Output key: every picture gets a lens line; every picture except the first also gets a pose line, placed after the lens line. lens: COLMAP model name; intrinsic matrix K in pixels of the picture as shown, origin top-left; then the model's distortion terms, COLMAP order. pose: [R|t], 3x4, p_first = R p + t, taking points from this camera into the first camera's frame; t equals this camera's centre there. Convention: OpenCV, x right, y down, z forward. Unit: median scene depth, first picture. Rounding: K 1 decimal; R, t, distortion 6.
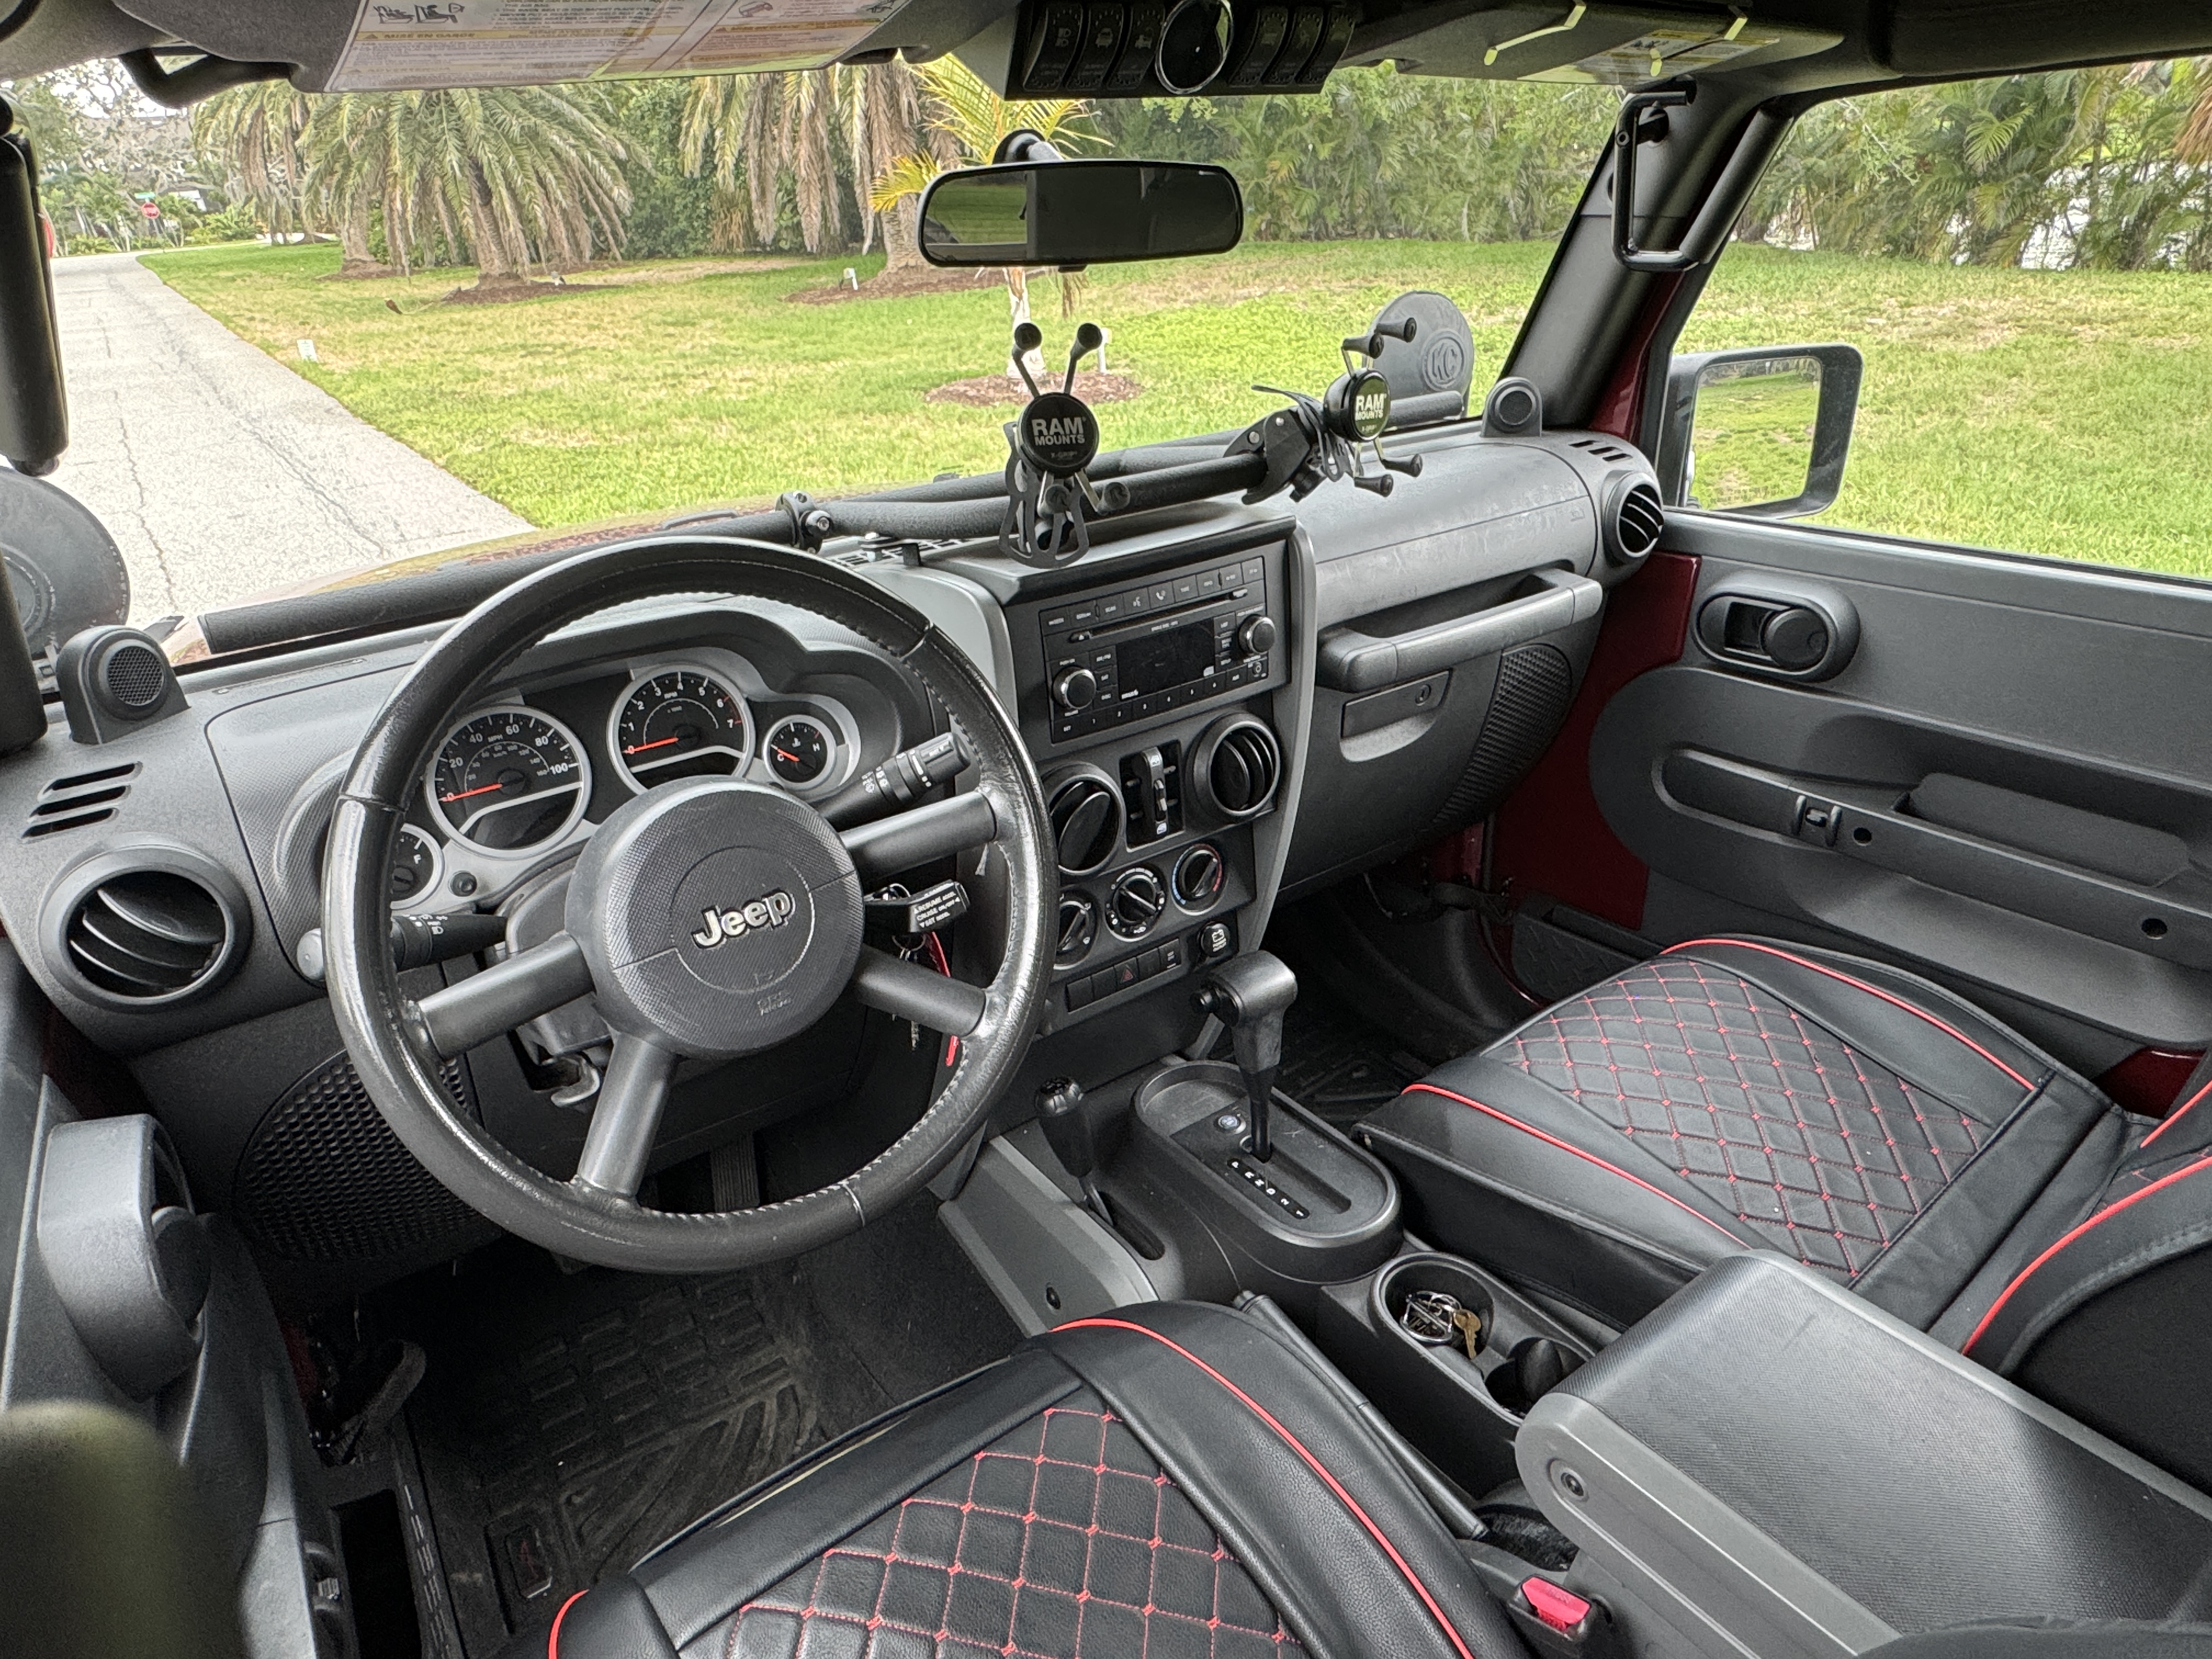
lens RADIAL K [[1357.2, 0, 1106.0], [0, 1357.2, 829.5], [0, 0, 1]] dist [-0.002800, 0.000861]
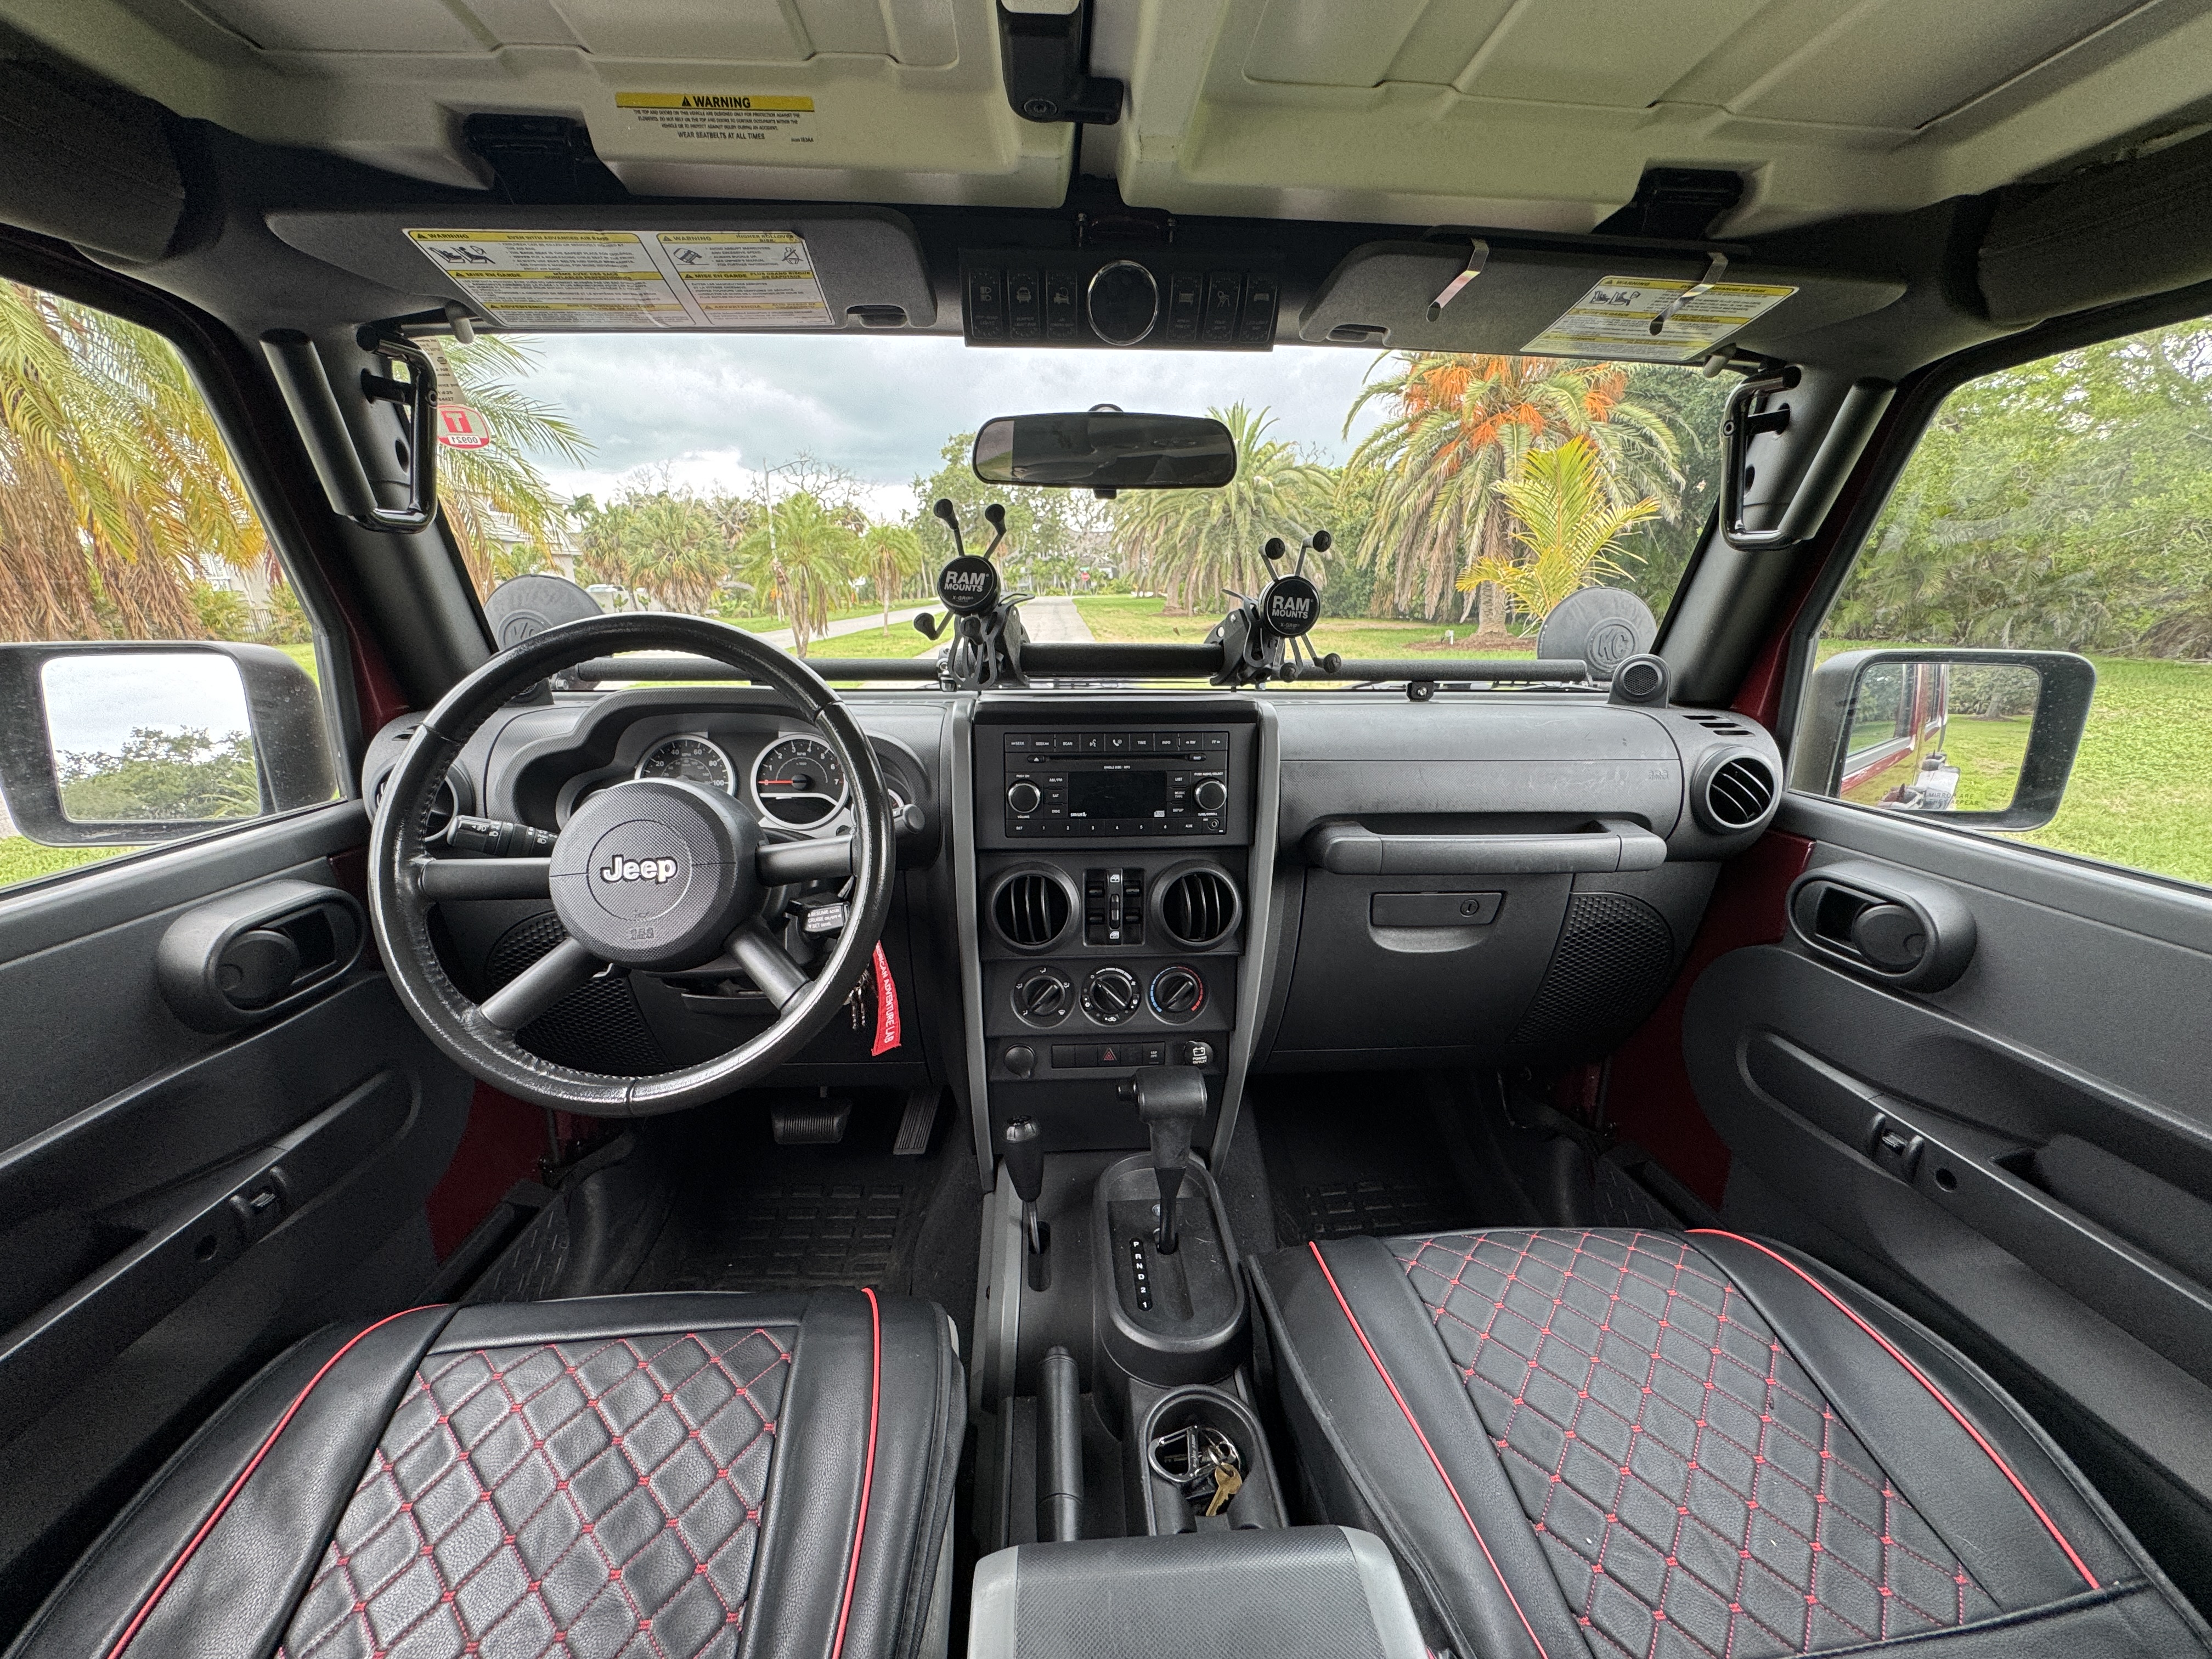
lens RADIAL K [[902.8, 0, 1106.0], [0, 902.8, 829.5], [0, 0, 1]] dist [0.000292, -0.001237]
pose [[0.848425, 0.186587, -0.495339, 0.344252], [-0.269434, 0.957737, -0.100726, -0.006445], [0.455610, 0.218919, 0.862840, 0.218320]]
